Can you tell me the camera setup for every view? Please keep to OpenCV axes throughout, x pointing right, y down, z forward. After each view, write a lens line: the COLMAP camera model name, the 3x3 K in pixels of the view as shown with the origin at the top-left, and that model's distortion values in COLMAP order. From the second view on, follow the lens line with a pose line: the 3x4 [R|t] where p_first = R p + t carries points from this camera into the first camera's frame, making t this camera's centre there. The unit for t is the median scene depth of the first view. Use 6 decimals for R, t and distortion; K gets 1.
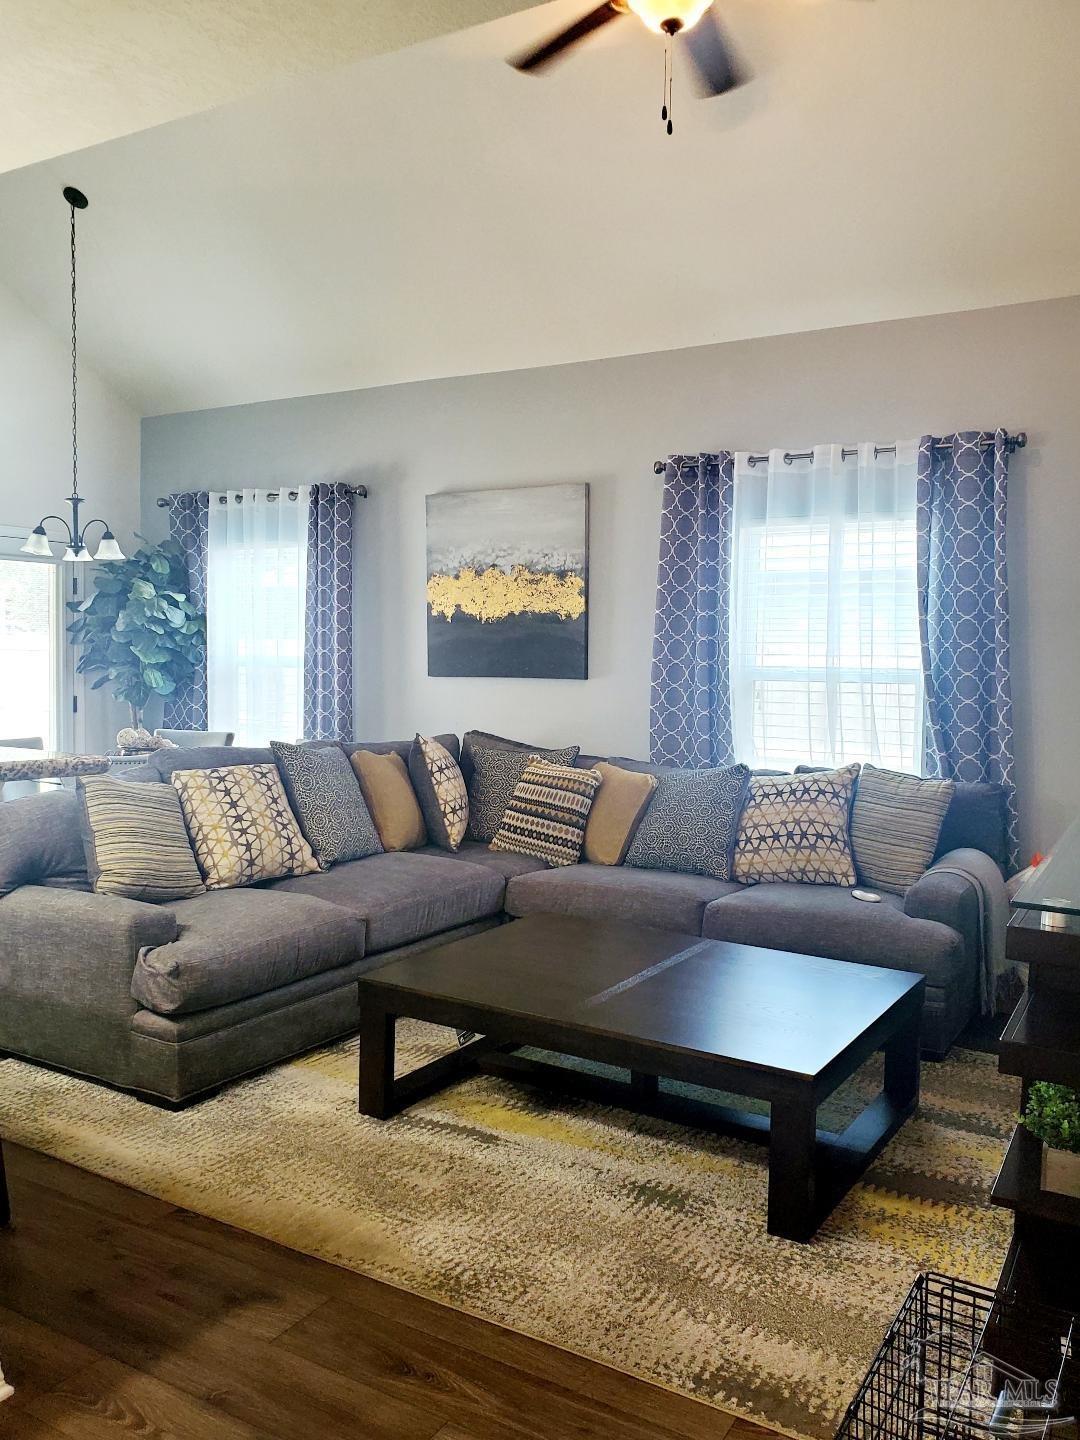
lens RADIAL K [[1154.2, 0, 540.0], [0, 1154.2, 720.0], [0, 0, 1]] dist [0.175910, -0.520250]
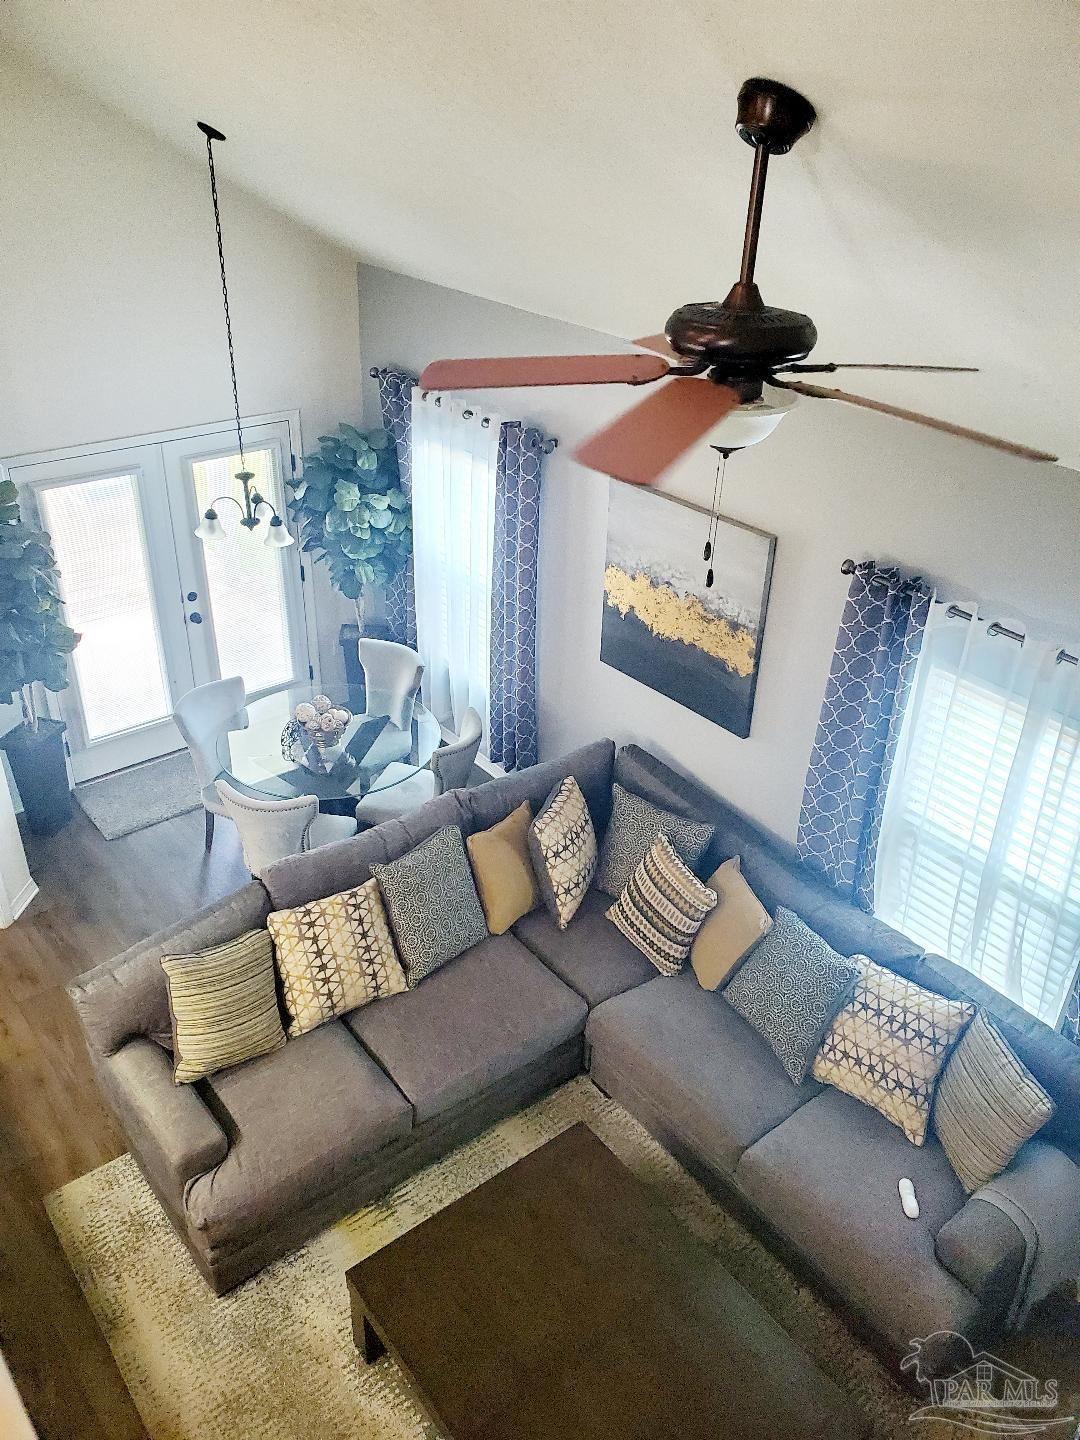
lens RADIAL K [[1120.7, 0, 540.0], [0, 1120.7, 720.0], [0, 0, 1]] dist [0.092342, -0.243916]
pose [[0.939616, 0.189822, -0.284762, 0.149554], [-0.038586, 0.885532, 0.462973, -0.493992], [0.340049, -0.424029, 0.839385, 0.233420]]
